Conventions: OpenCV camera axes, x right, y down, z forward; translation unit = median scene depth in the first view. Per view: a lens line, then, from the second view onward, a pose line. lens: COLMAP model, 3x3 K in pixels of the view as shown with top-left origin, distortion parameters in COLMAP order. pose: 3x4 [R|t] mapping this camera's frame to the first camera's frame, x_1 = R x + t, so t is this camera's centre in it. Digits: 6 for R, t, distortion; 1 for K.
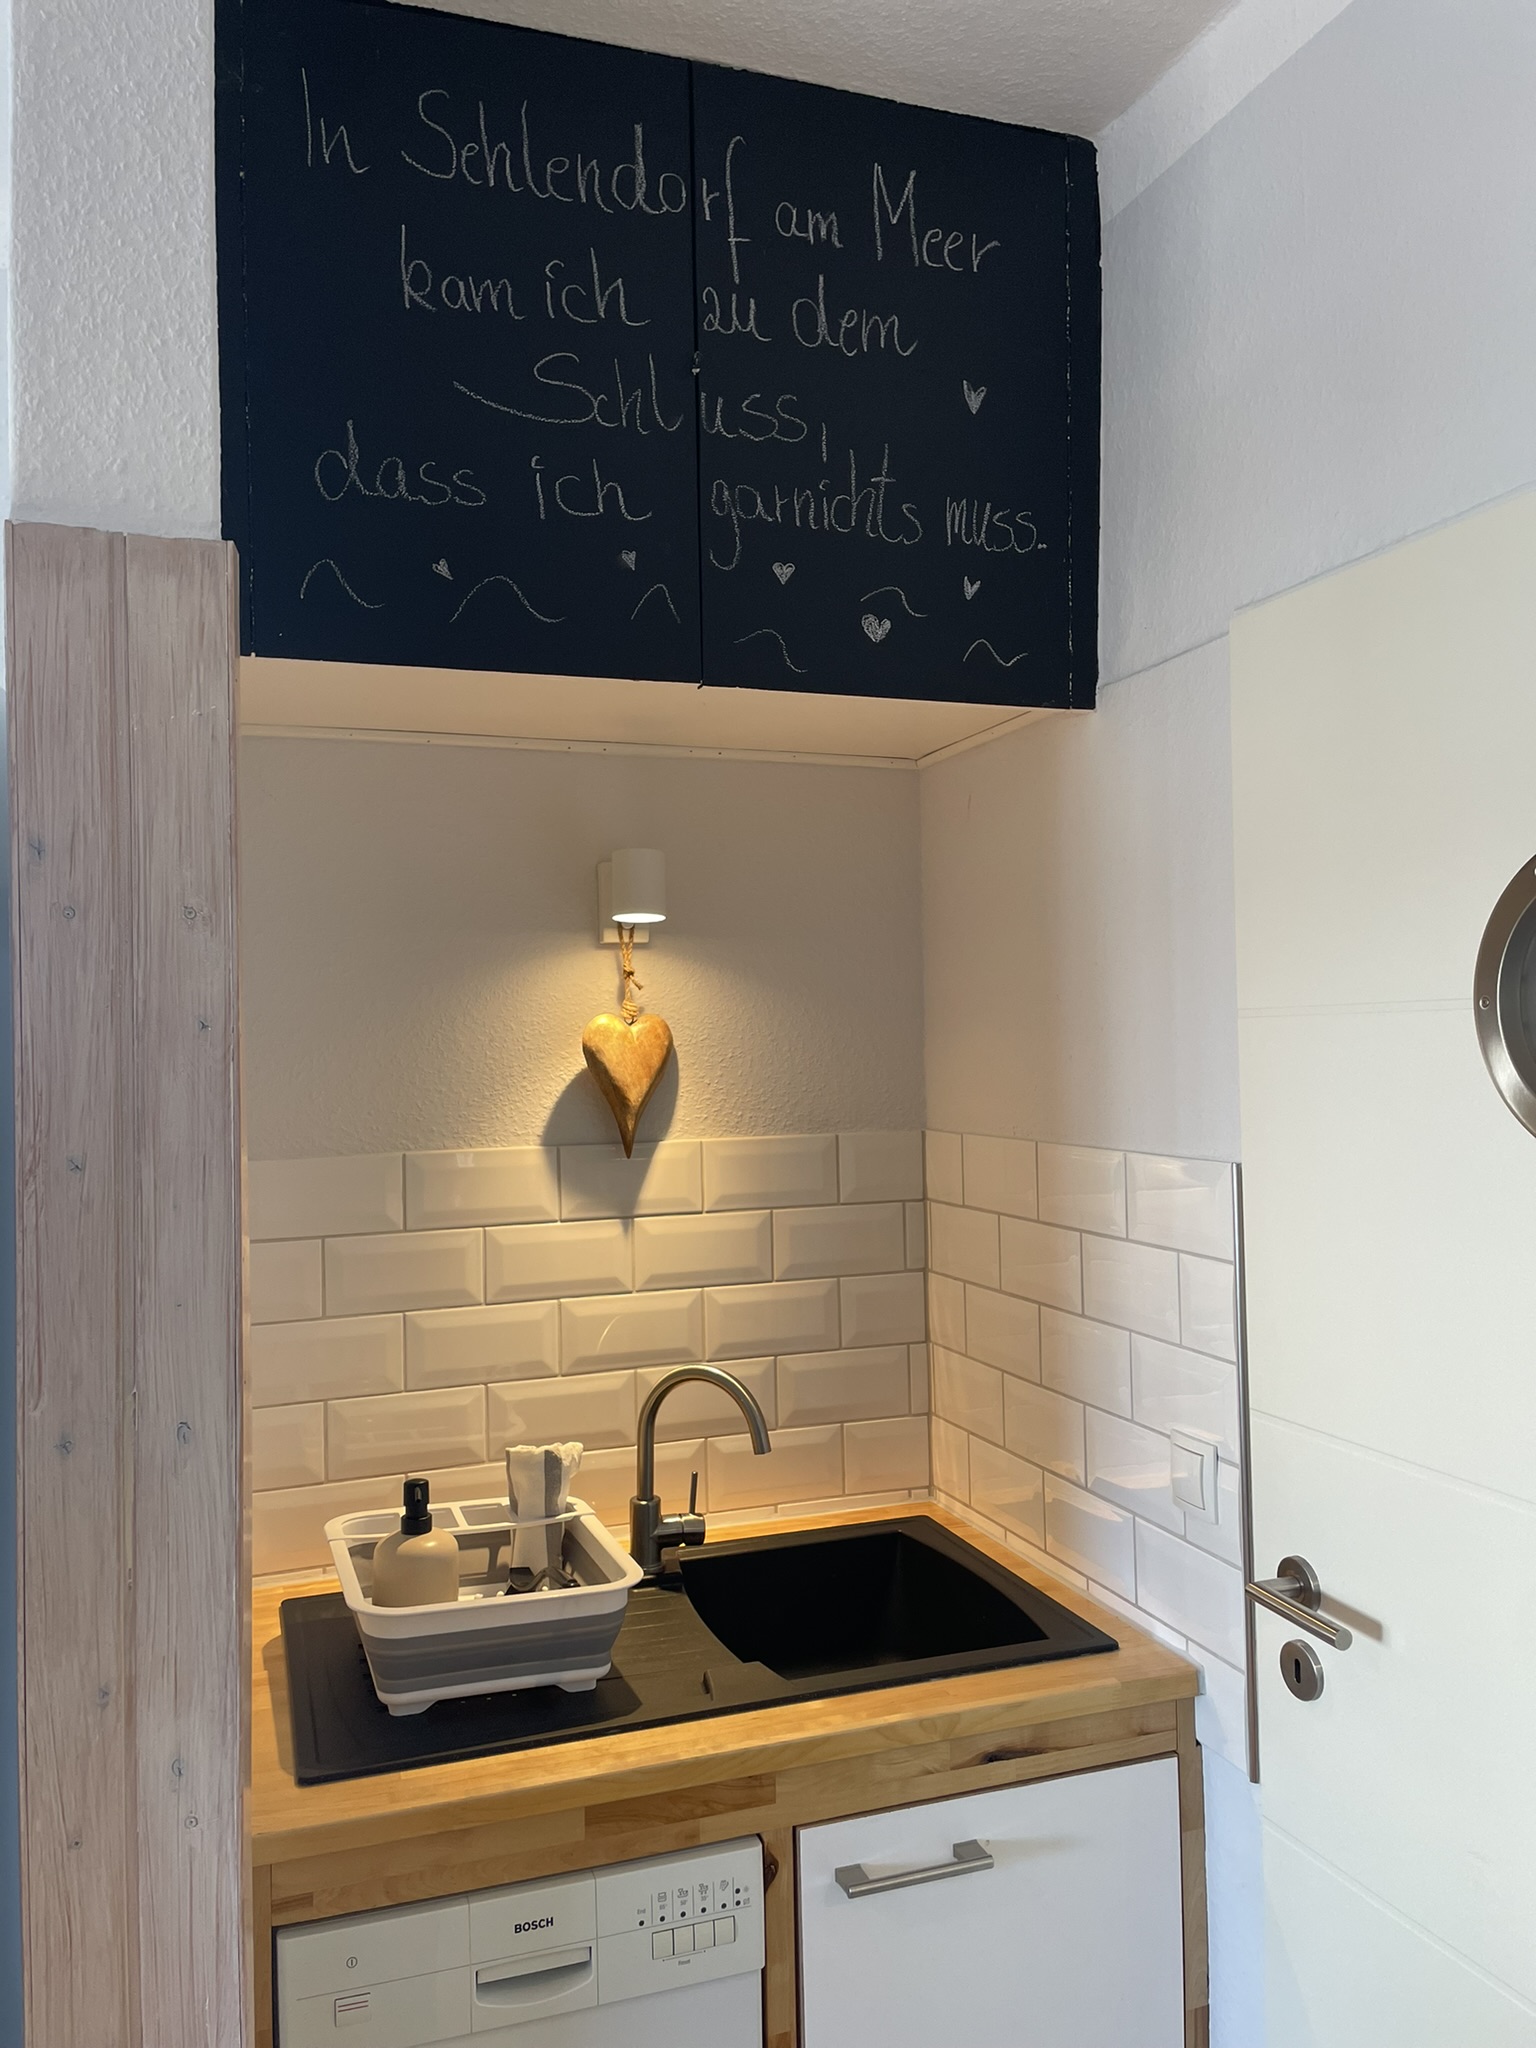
lens RADIAL K [[1569.4, 0, 765.4], [0, 1569.4, 1029.4], [0, 0, 1]] dist [0.040794, -0.027137]
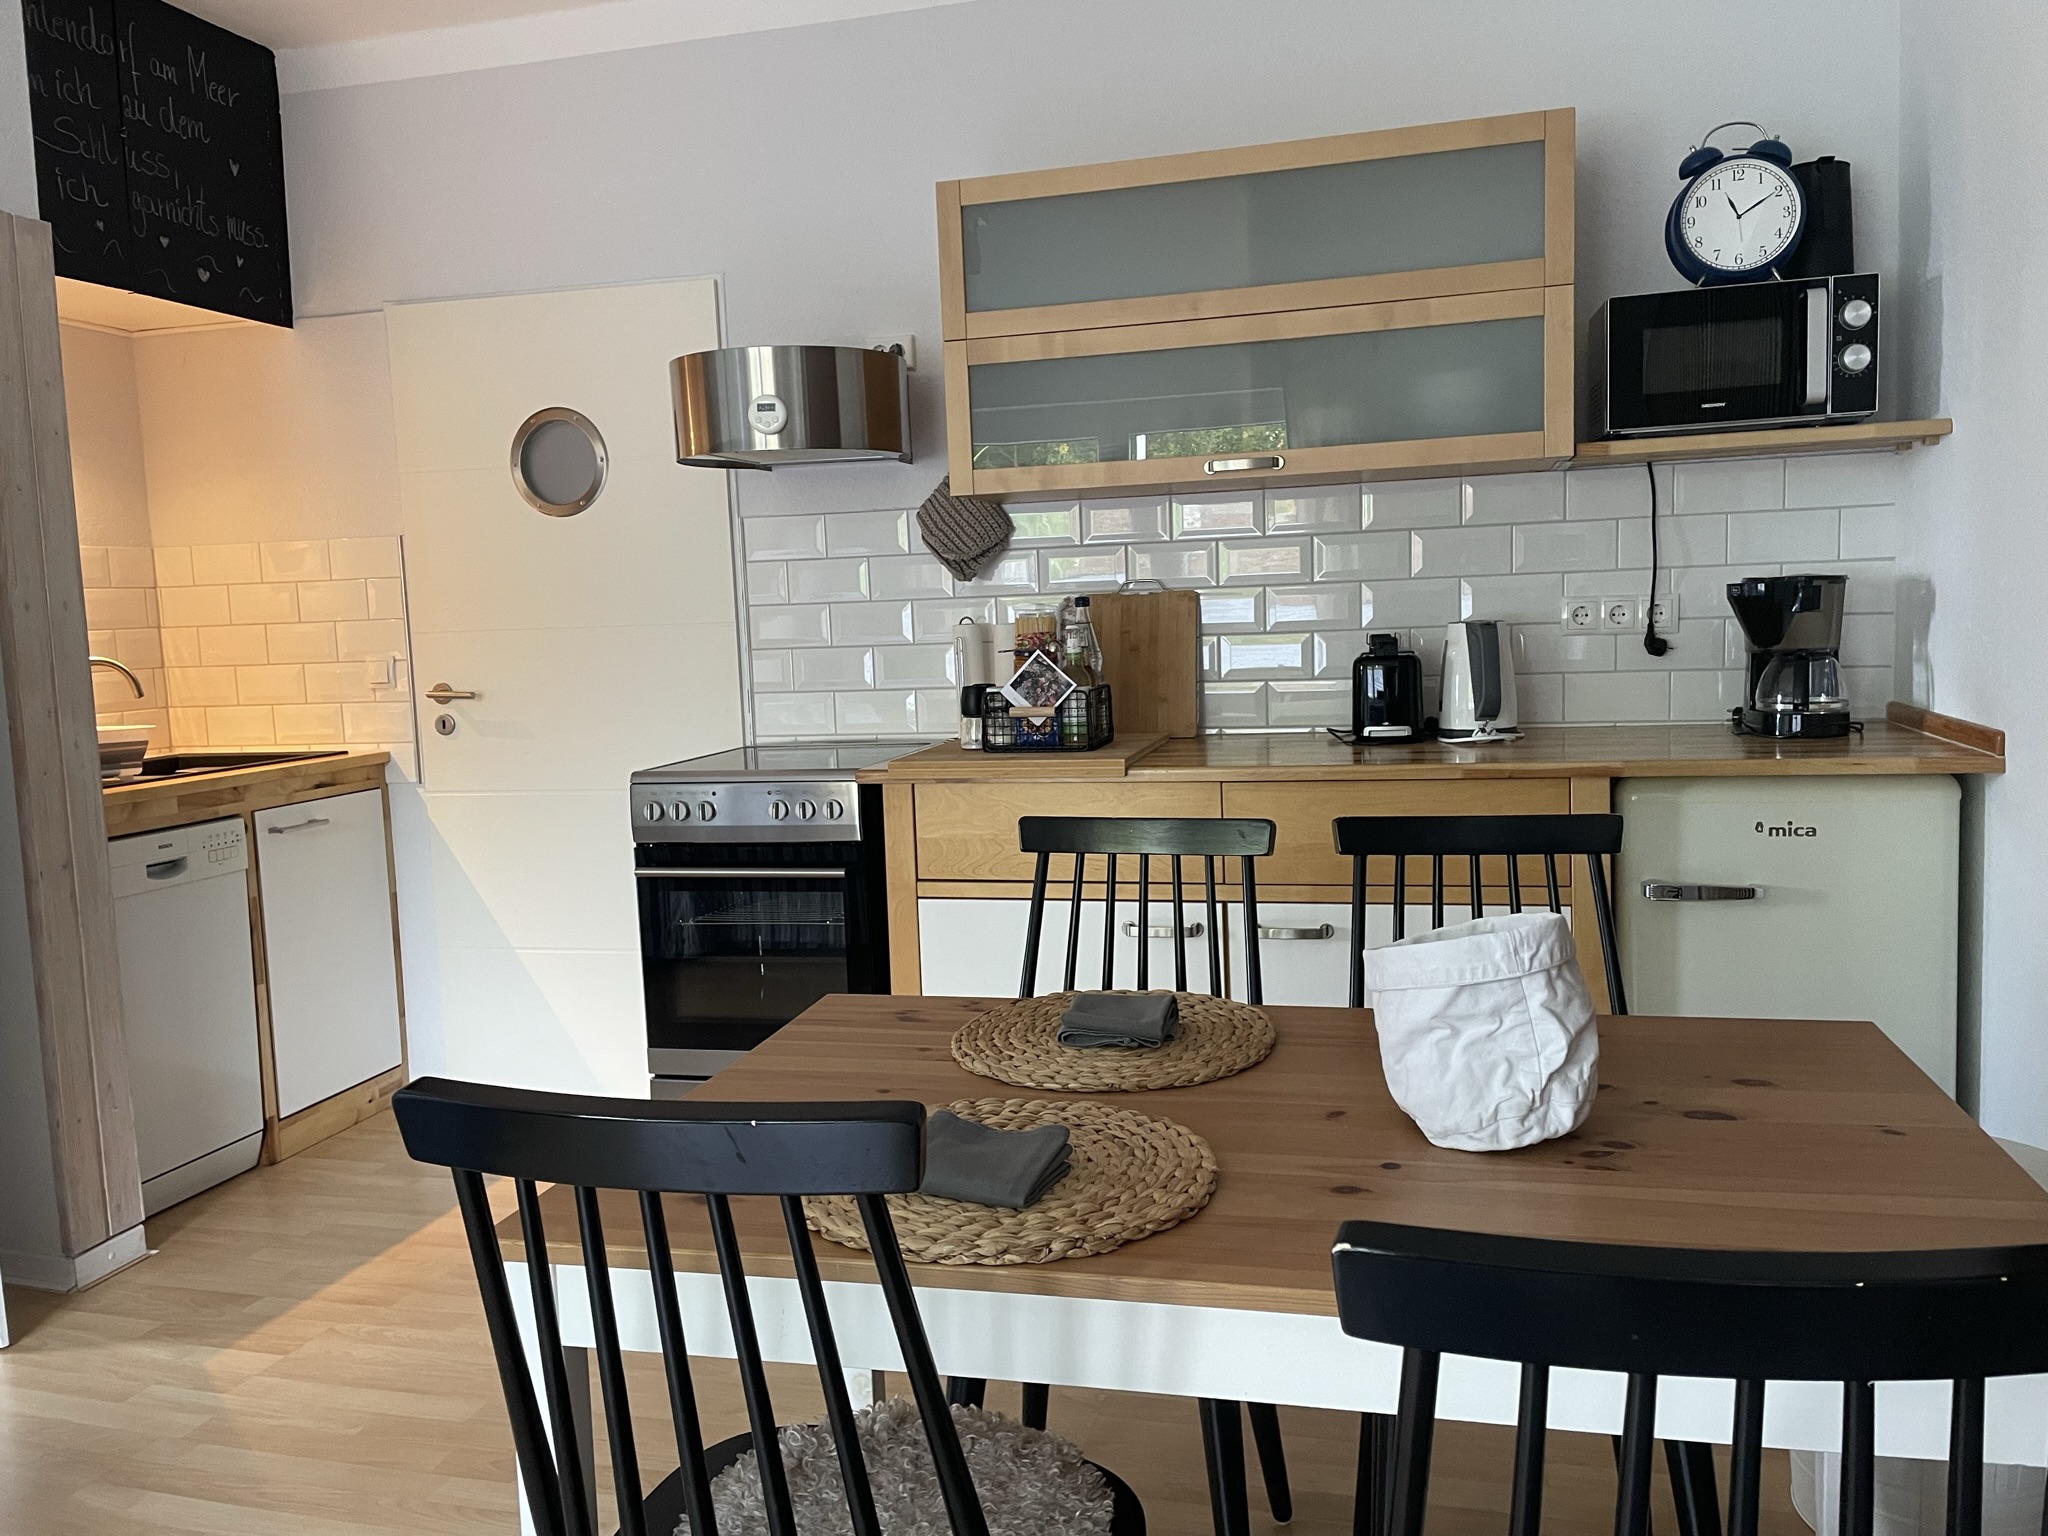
lens RADIAL K [[1569.4, 0, 1030.3], [0, 1569.4, 764.7], [0, 0, 1]] dist [0.040794, -0.027137]
pose [[0.574072, -0.090487, 0.813789, -1.104278], [0.021336, 0.995190, 0.095607, 0.217209], [-0.818526, -0.037523, 0.573242, -1.153492]]
